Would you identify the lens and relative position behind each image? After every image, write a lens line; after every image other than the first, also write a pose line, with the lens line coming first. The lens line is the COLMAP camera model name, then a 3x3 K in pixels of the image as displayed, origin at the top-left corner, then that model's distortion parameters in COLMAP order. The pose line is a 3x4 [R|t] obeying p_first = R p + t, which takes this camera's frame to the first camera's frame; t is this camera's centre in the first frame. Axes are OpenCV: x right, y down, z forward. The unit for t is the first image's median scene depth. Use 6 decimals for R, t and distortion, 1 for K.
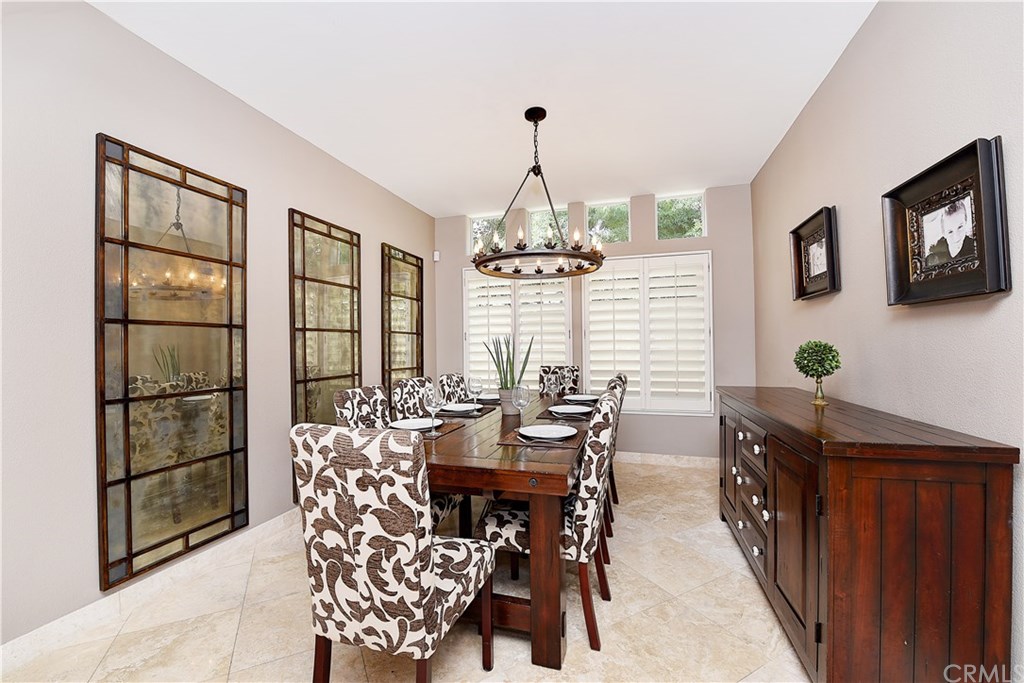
lens RADIAL K [[407.0, 0, 509.7], [0, 407.0, 342.7], [0, 0, 1]] dist [-0.017409, -0.001239]
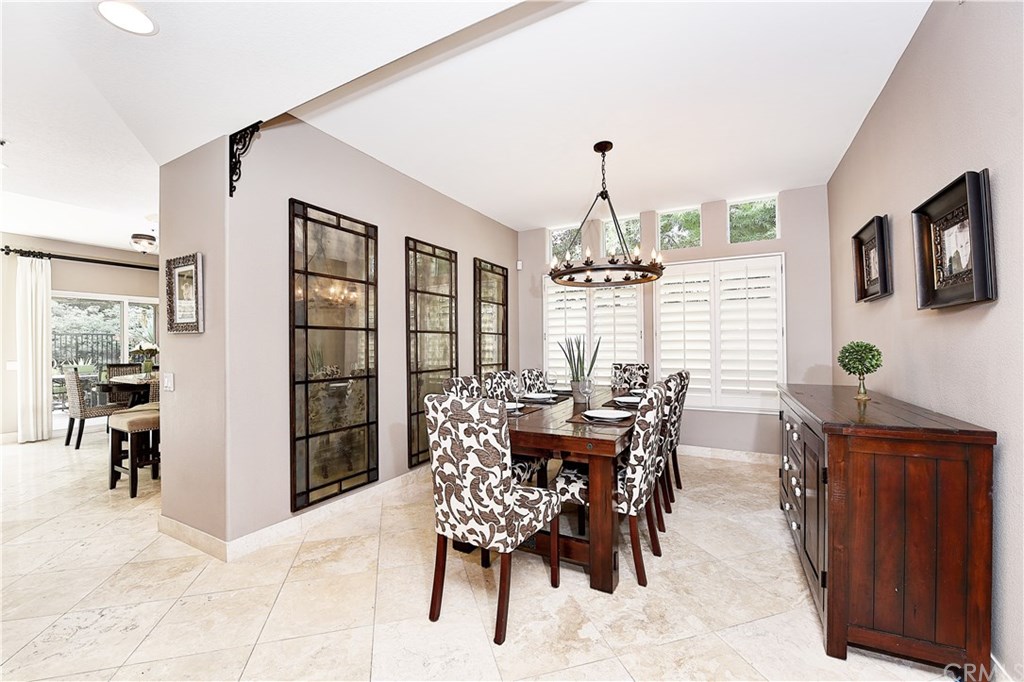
lens RADIAL K [[407.0, 0, 512.0], [0, 407.0, 343.7], [0, 0, 1]] dist [-0.017409, -0.001239]
pose [[0.980759, 0.002873, -0.195202, 0.046359], [-0.002017, 0.999987, 0.004585, -0.001415], [0.195213, -0.004103, 0.980752, -0.259589]]
